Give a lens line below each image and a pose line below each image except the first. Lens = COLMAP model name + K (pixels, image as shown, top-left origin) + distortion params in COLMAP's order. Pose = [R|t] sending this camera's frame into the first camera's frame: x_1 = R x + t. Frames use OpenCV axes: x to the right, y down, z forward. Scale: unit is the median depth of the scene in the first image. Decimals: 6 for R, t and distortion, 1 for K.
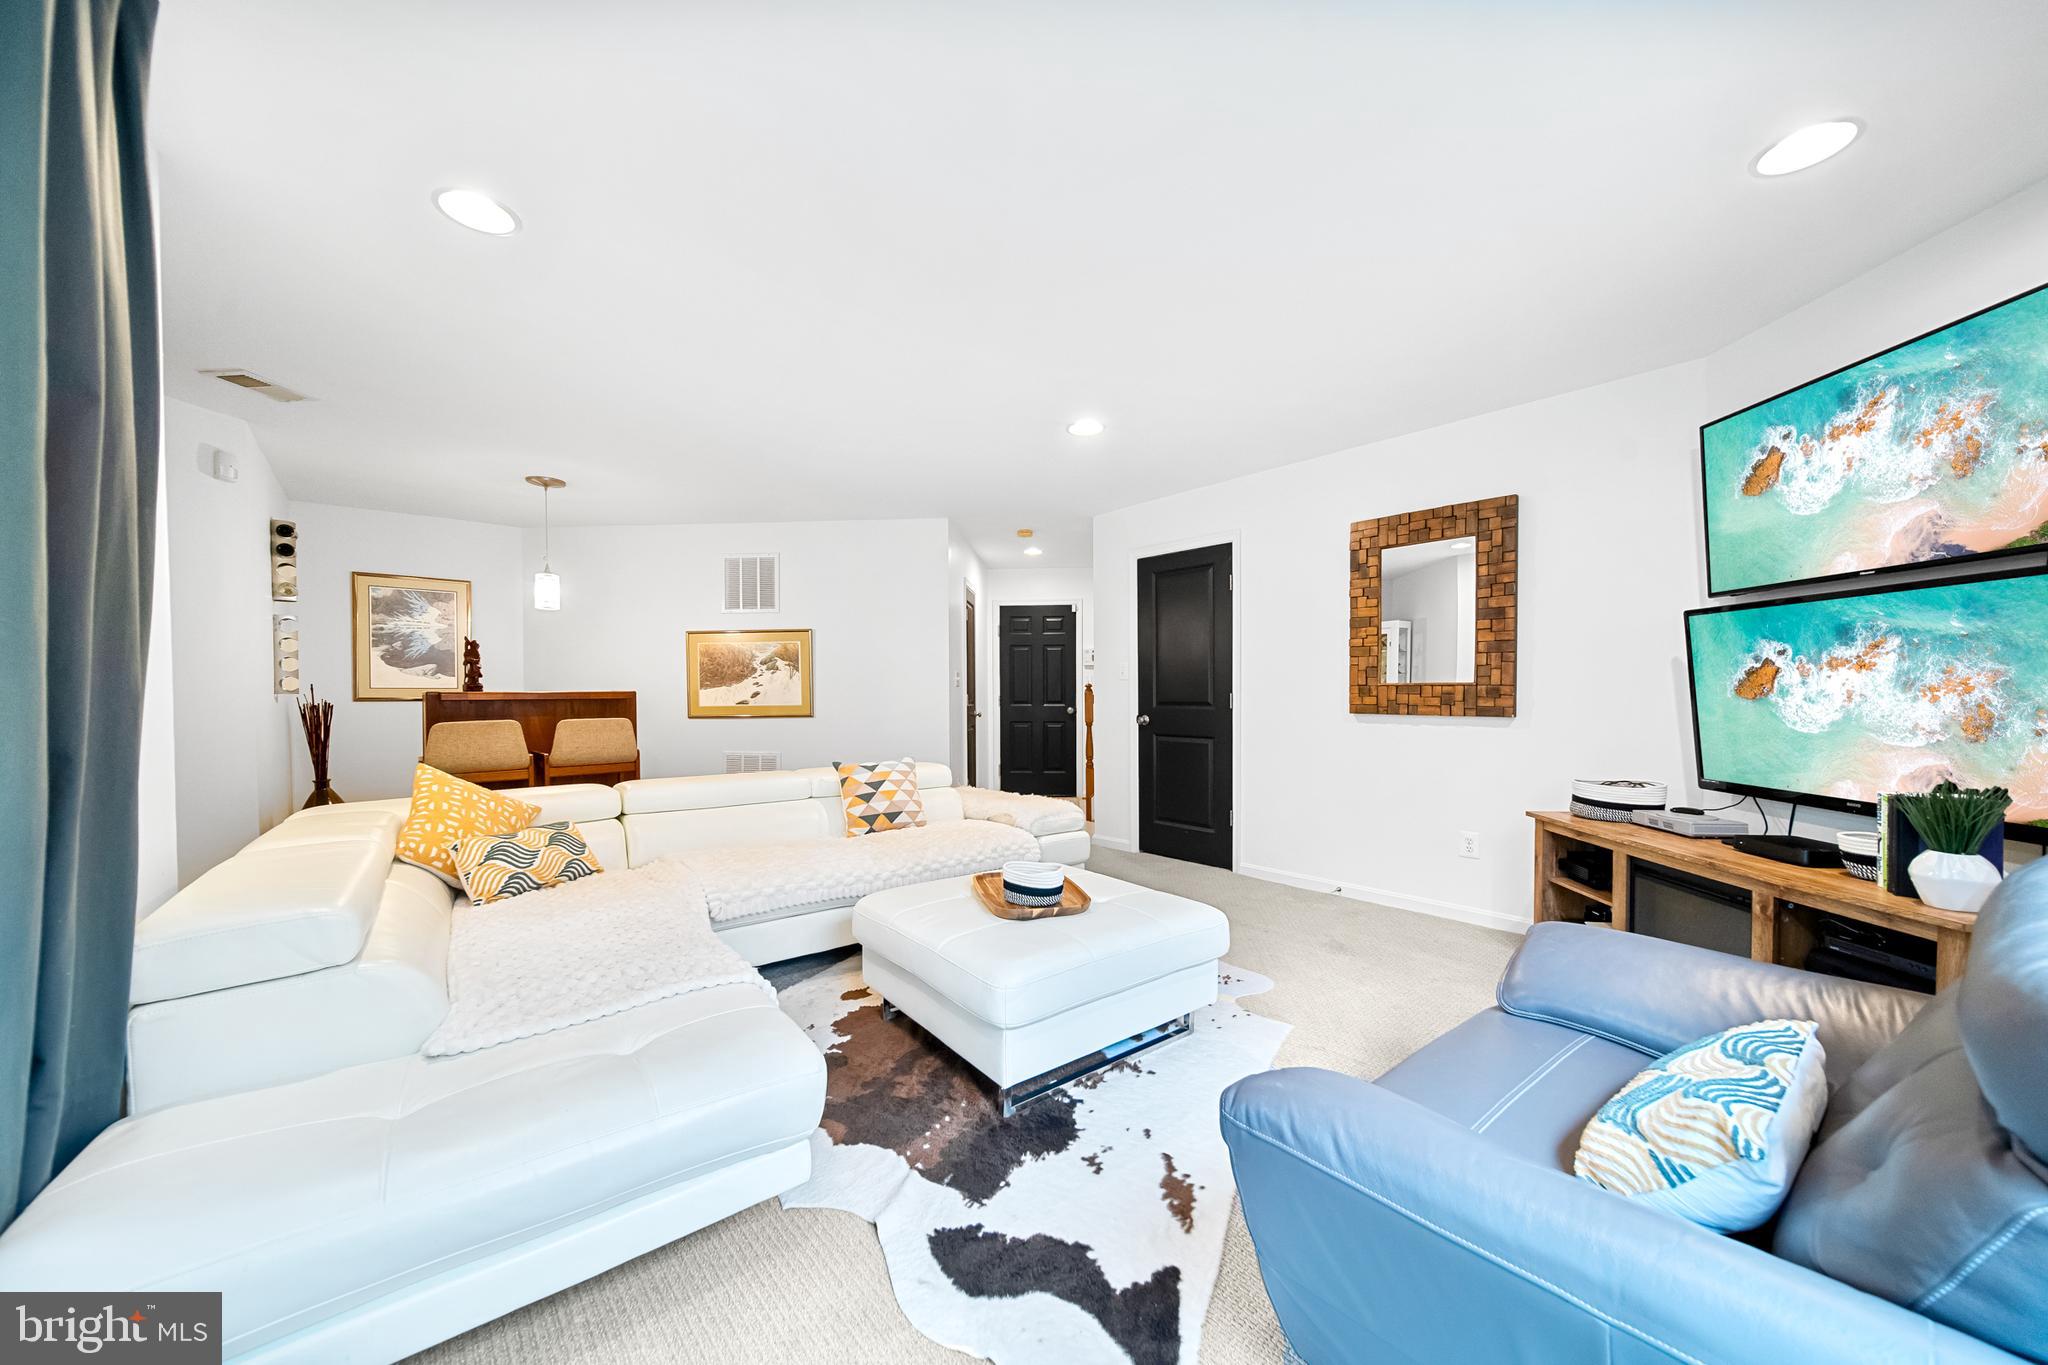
lens RADIAL K [[733.3, 0, 1002.4], [0, 733.3, 687.4], [0, 0, 1]] dist [-0.001875, -0.001220]
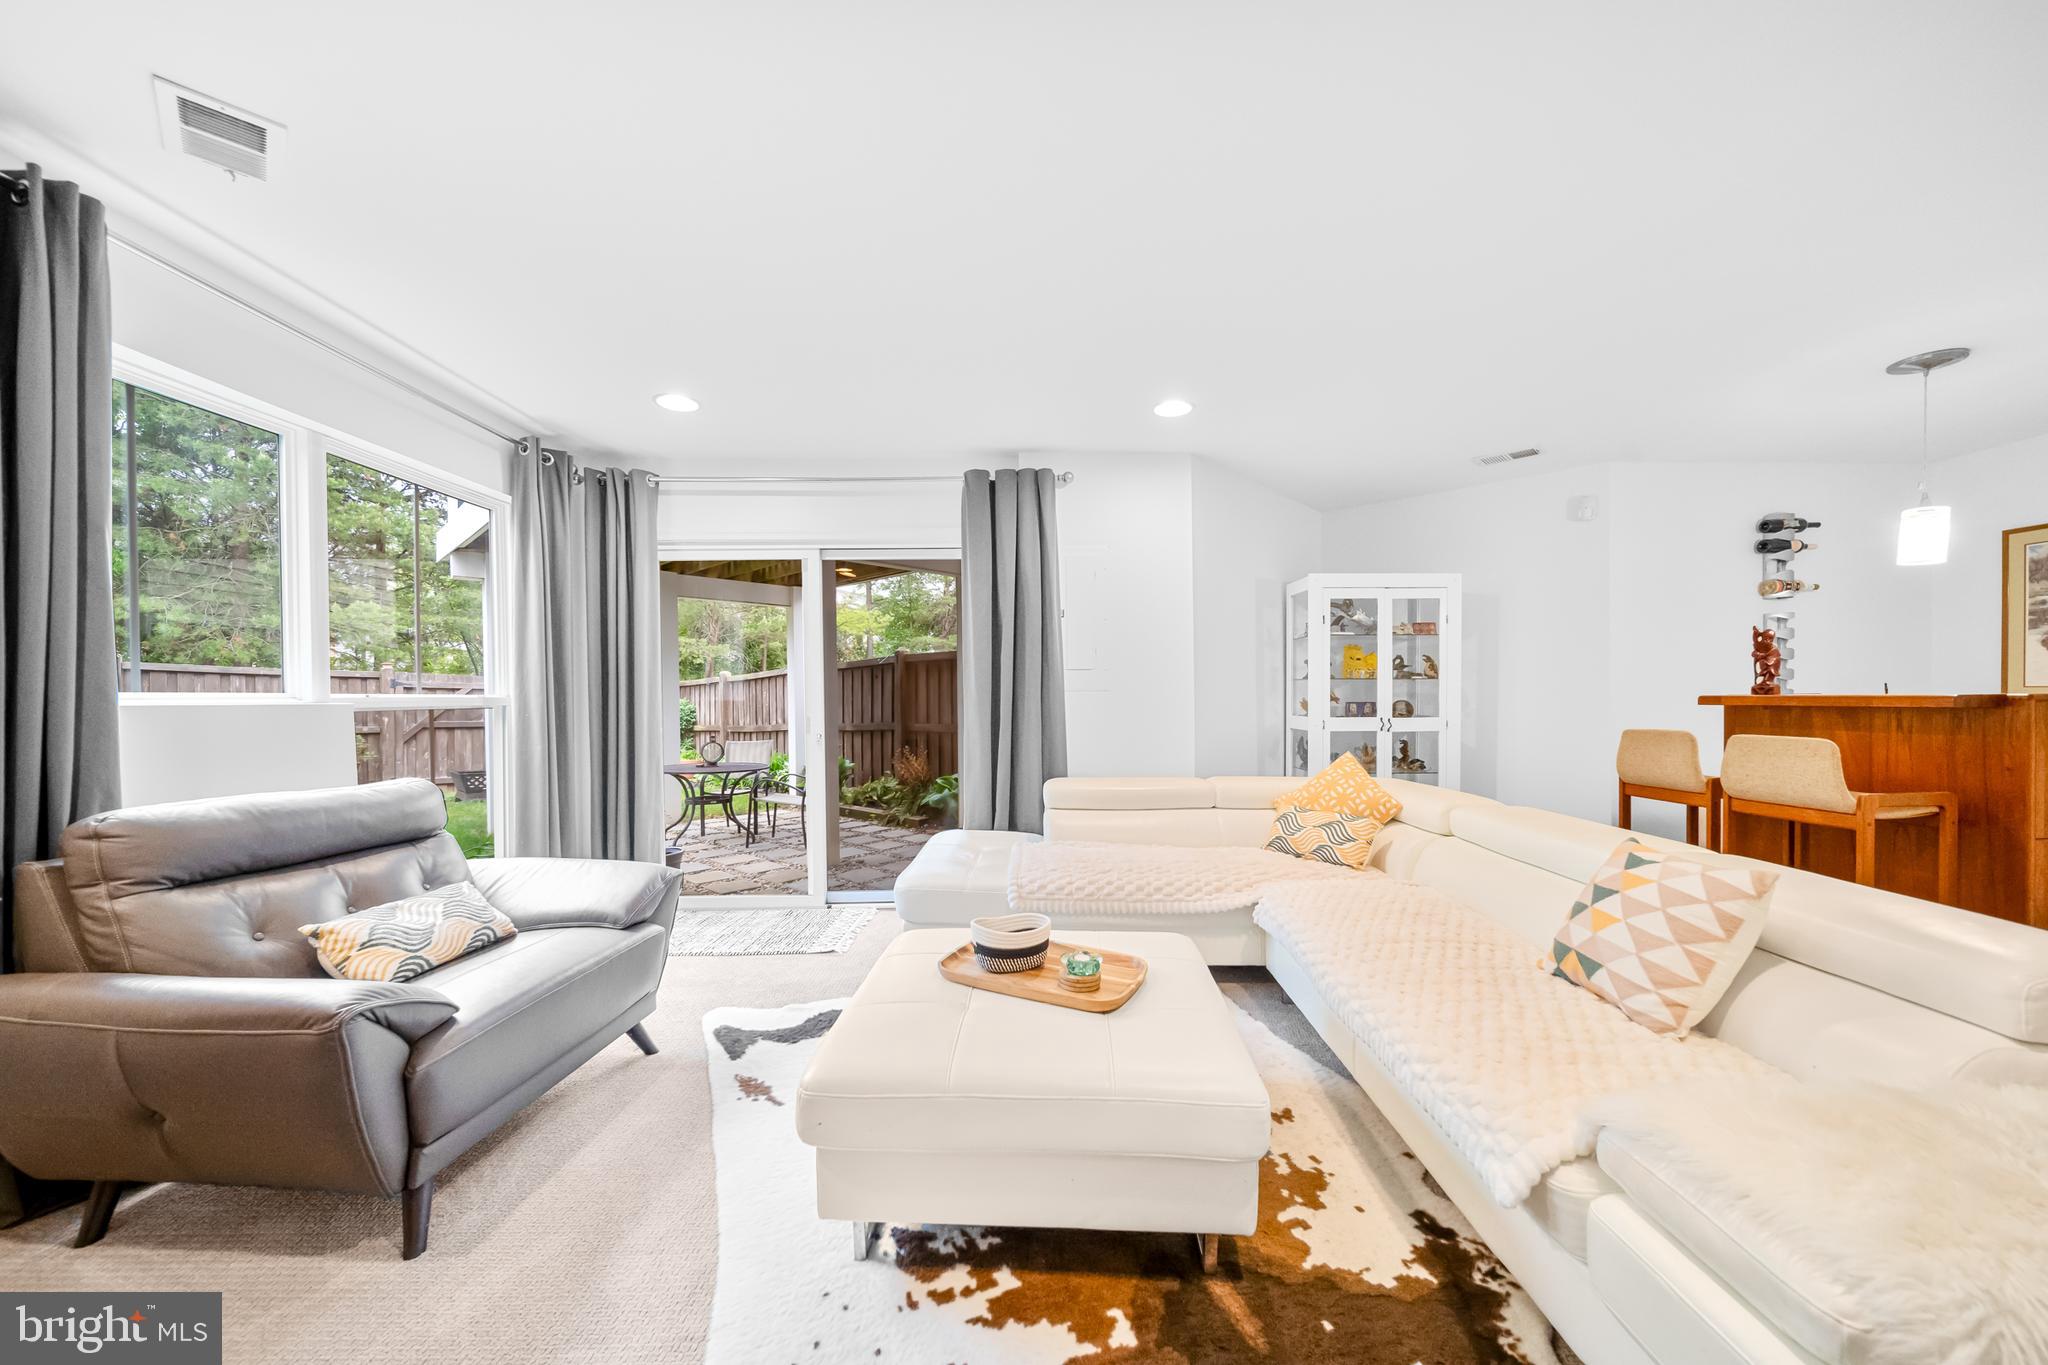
lens RADIAL K [[733.3, 0, 1022.2], [0, 733.3, 704.2], [0, 0, 1]] dist [-0.001875, -0.001220]
pose [[-0.611292, 0.017765, -0.791205, 0.370173], [0.014060, 0.999834, 0.011587, -0.004444], [0.791280, -0.004041, -0.611441, 0.829338]]
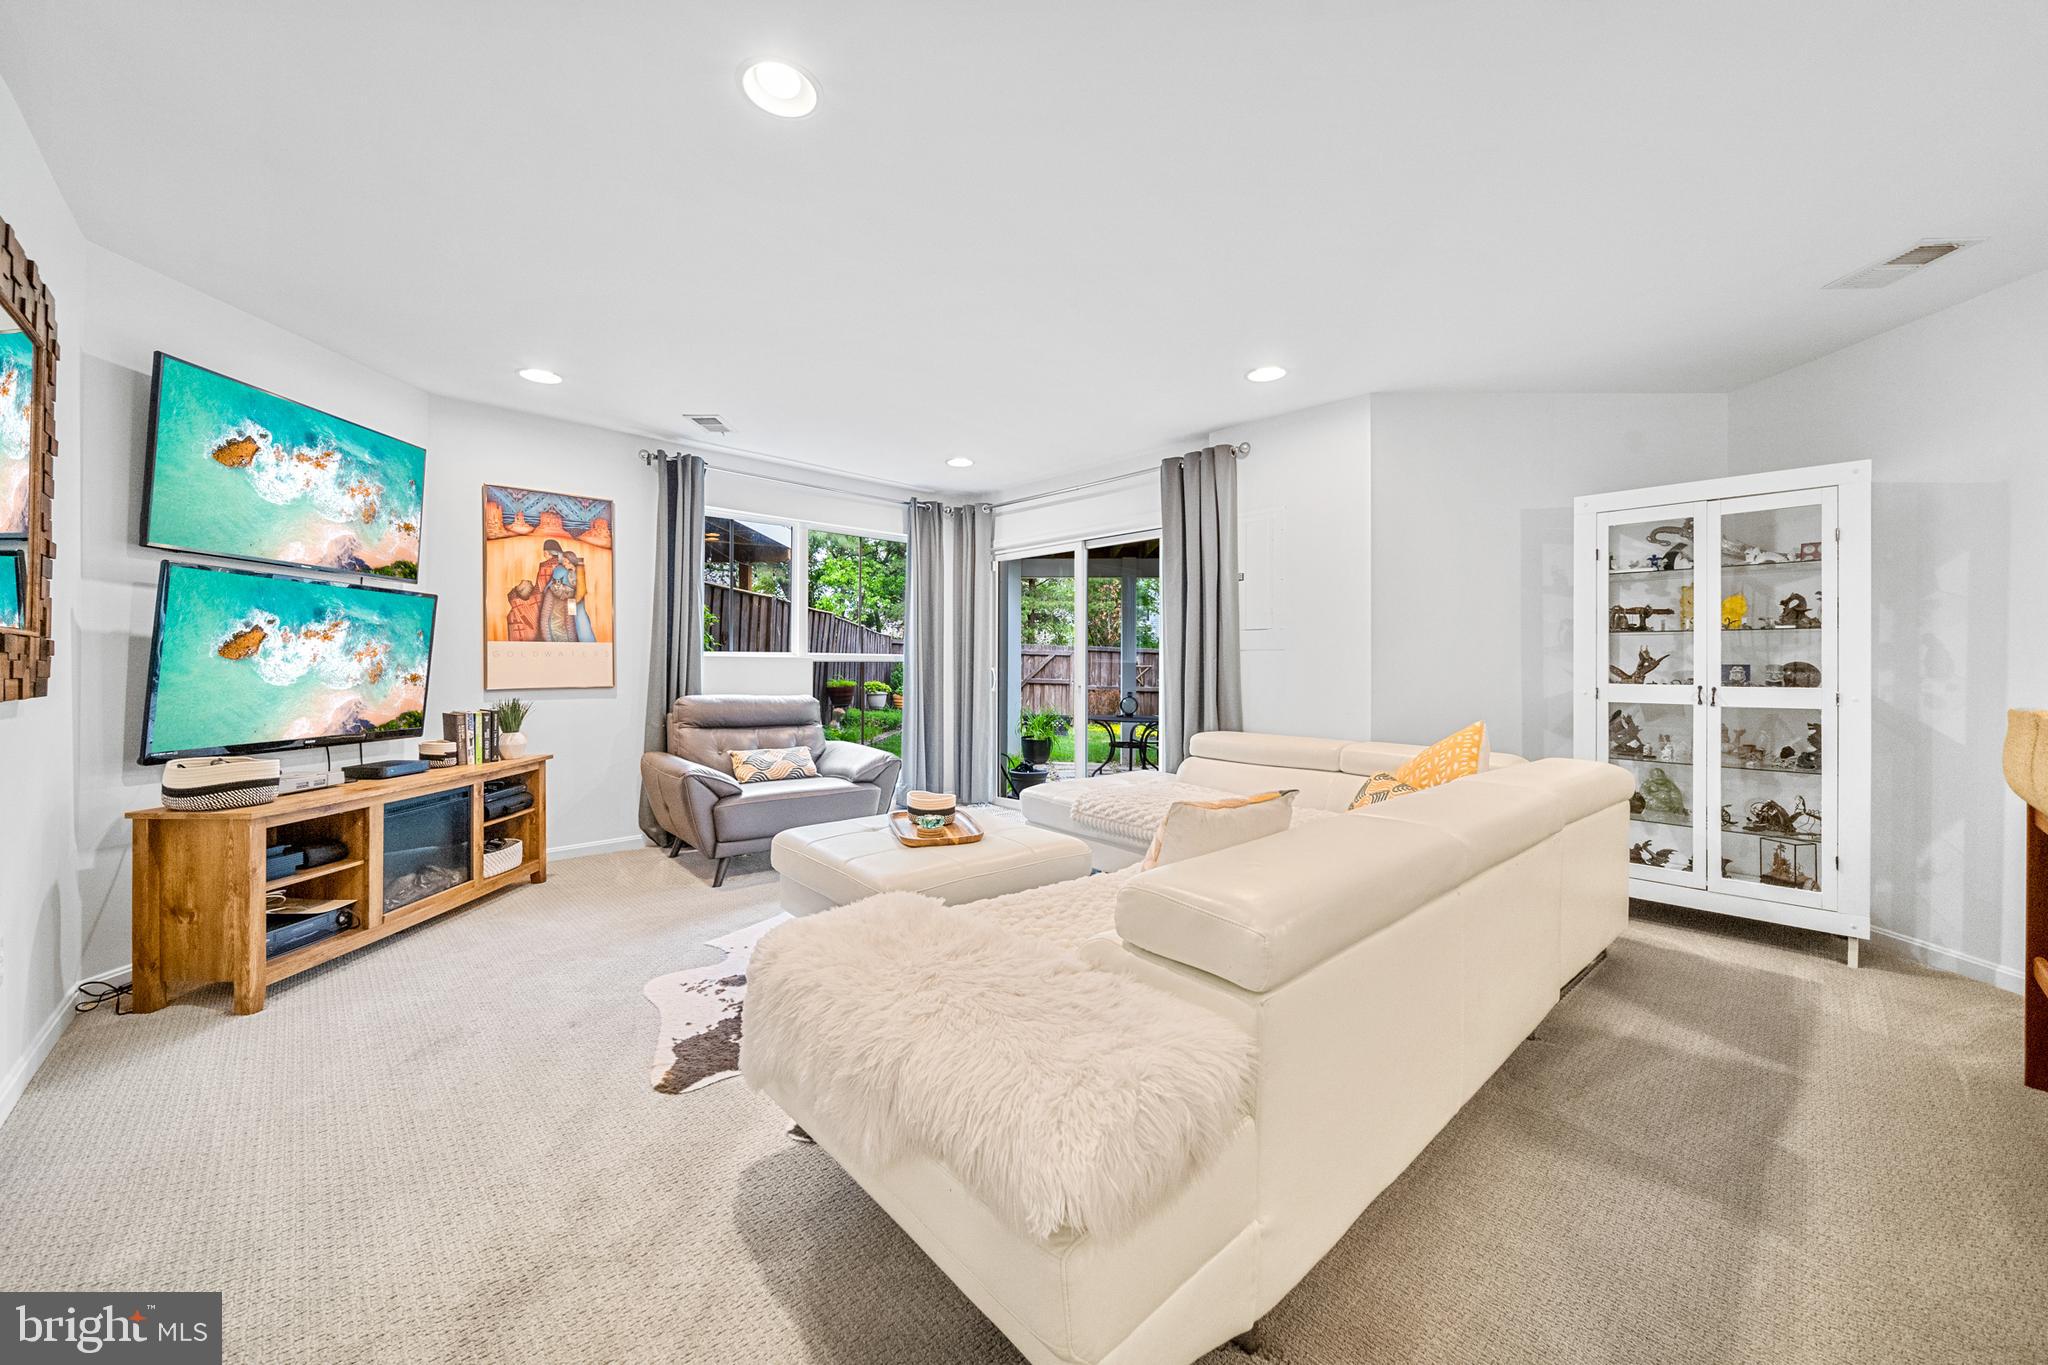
lens RADIAL K [[733.3, 0, 1006.8], [0, 733.3, 673.1], [0, 0, 1]] dist [-0.001875, -0.001220]
pose [[-0.996455, 0.000856, -0.084126, -0.011317], [0.000534, 0.999992, 0.003844, 0.017654], [0.084129, 0.003785, -0.996448, 1.263148]]
